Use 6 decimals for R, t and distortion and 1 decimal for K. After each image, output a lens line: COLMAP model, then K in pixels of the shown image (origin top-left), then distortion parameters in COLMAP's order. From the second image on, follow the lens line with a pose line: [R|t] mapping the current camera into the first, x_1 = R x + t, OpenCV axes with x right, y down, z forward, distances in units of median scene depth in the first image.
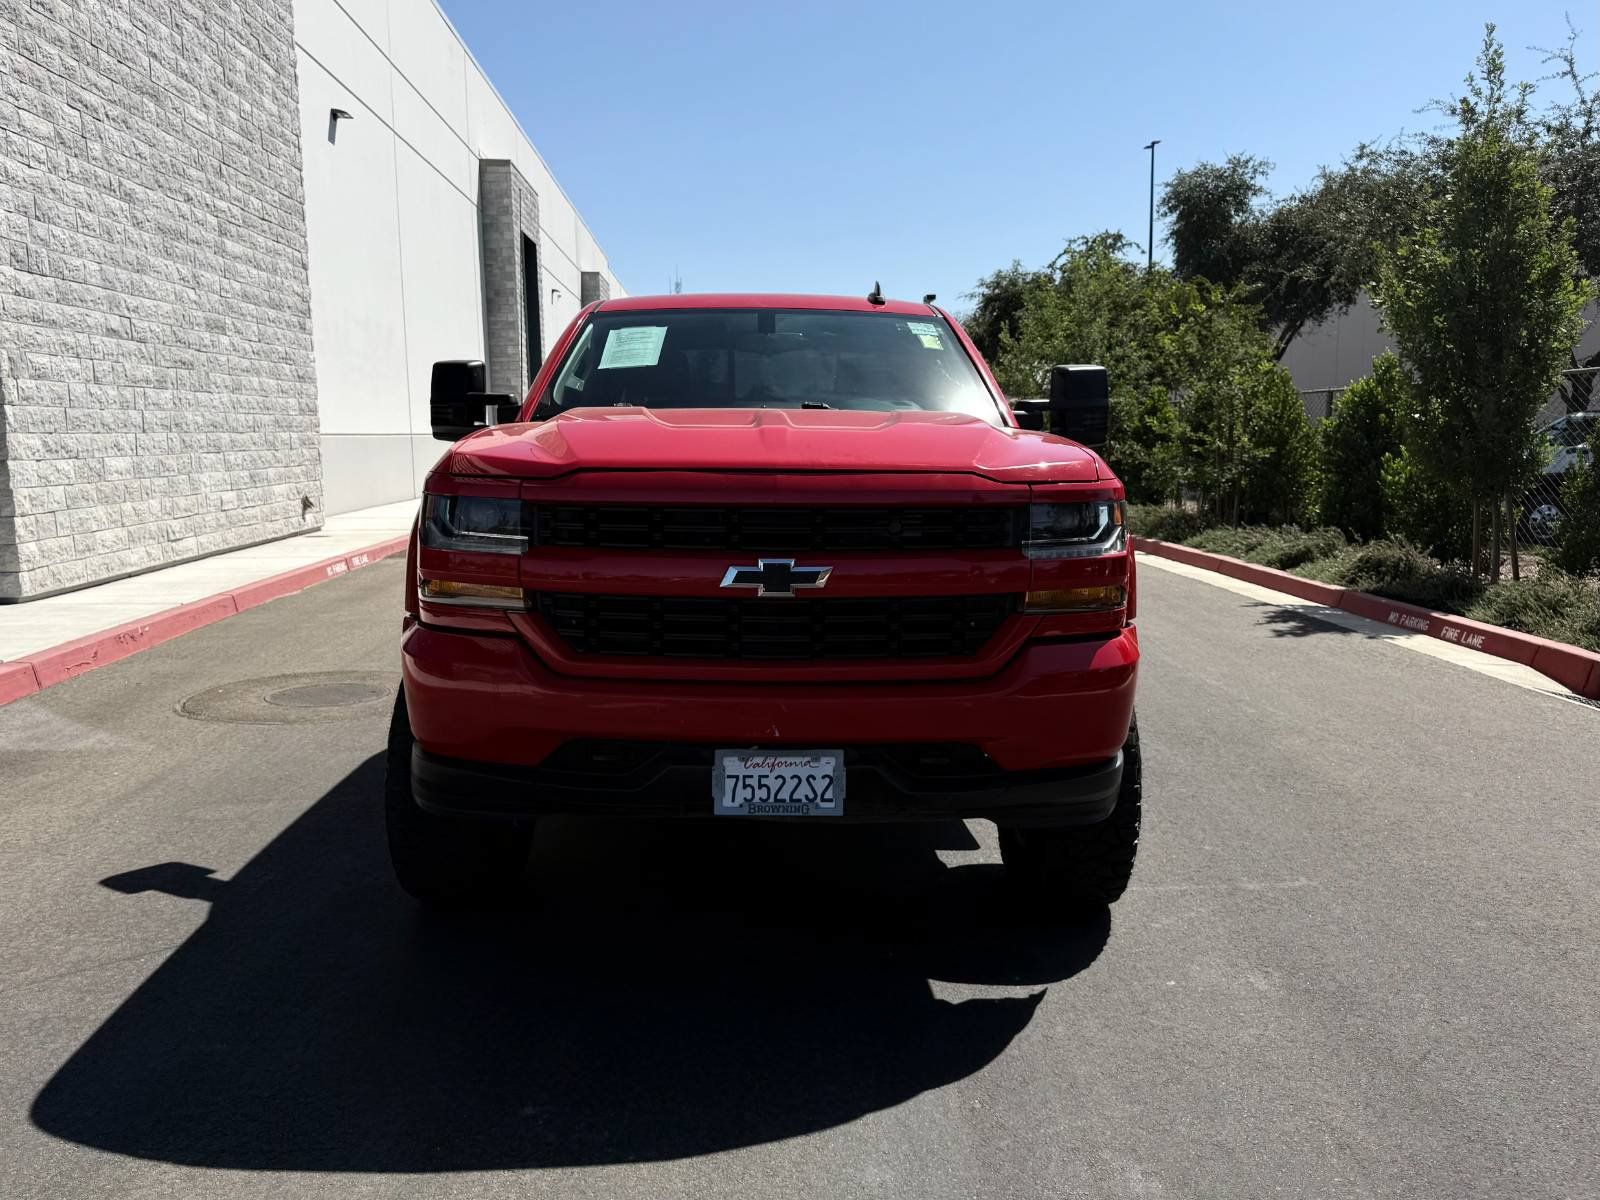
lens RADIAL K [[1235.3, 0, 772.3], [0, 1235.3, 595.0], [0, 0, 1]] dist [0.050325, -0.057788]
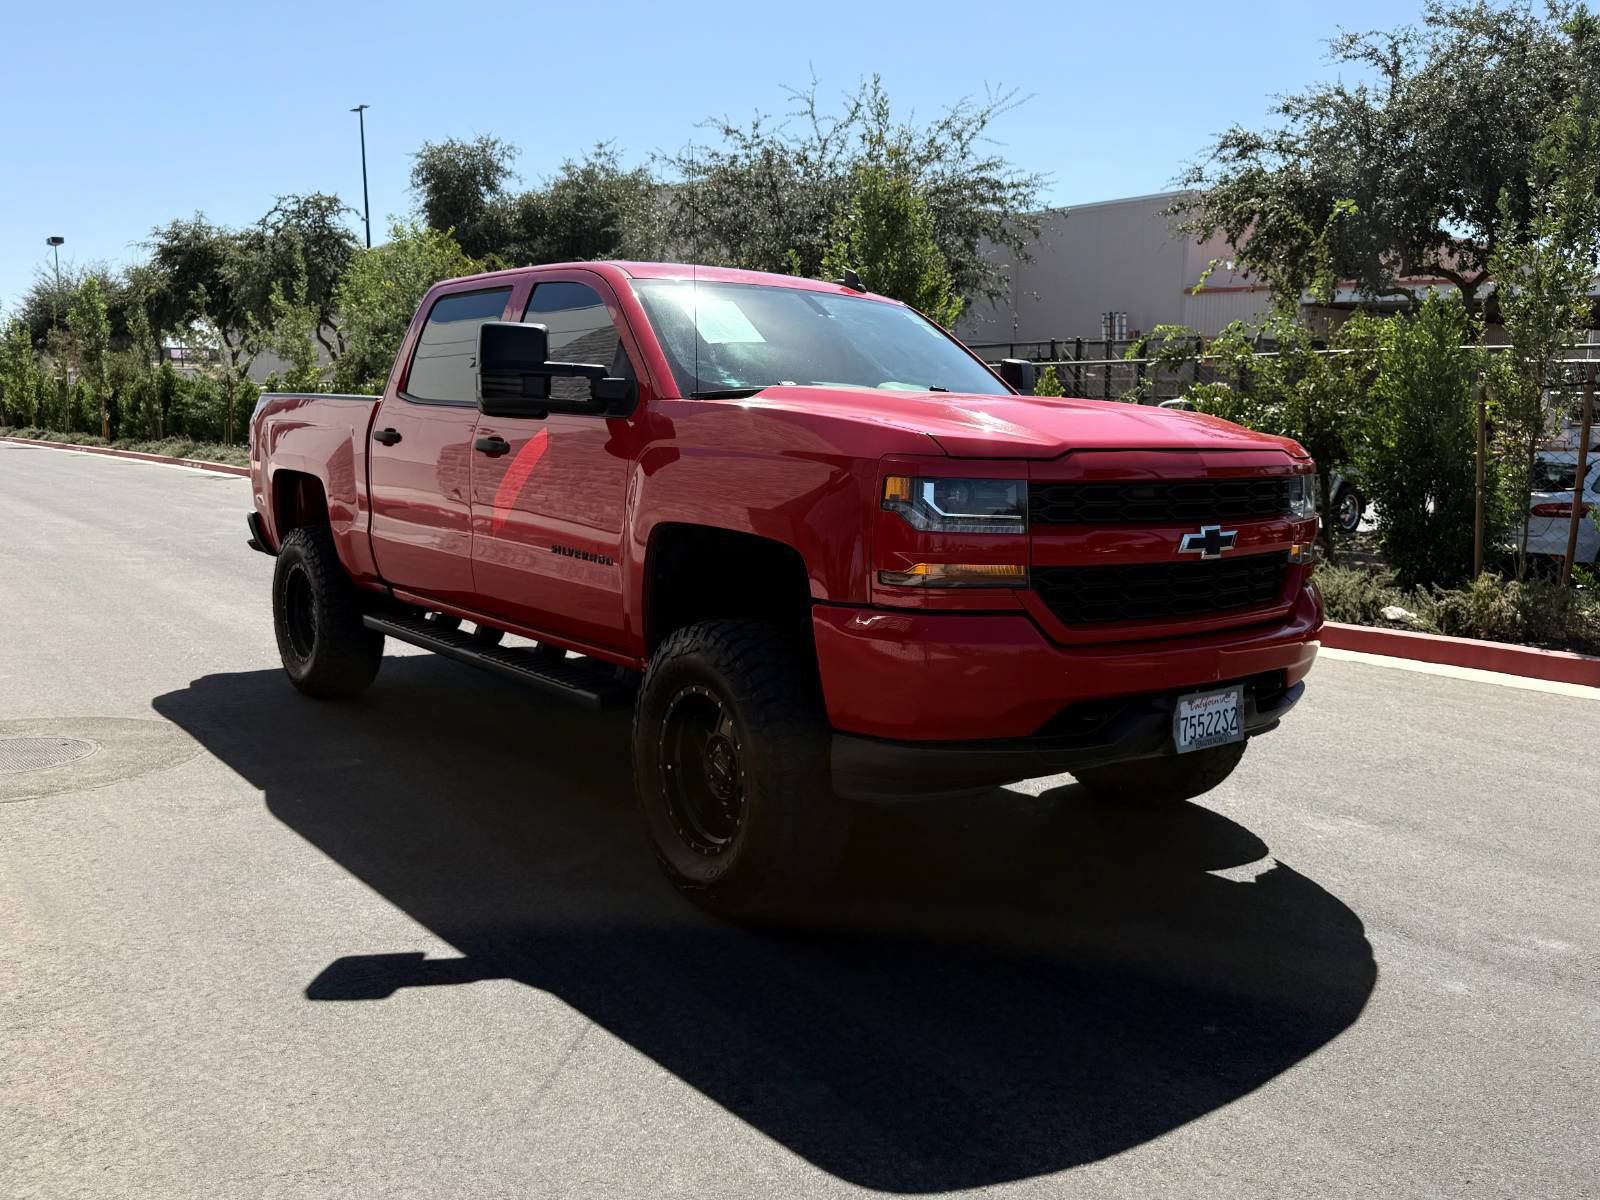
lens RADIAL K [[1264.8, 0, 800.0], [0, 1264.8, 600.0], [0, 0, 1]] dist [-0.002051, 0.001498]
pose [[0.796691, -0.075215, 0.599689, -0.210318], [0.061957, 0.997163, 0.042757, -0.007159], [-0.601203, 0.003091, 0.799090, 0.058968]]
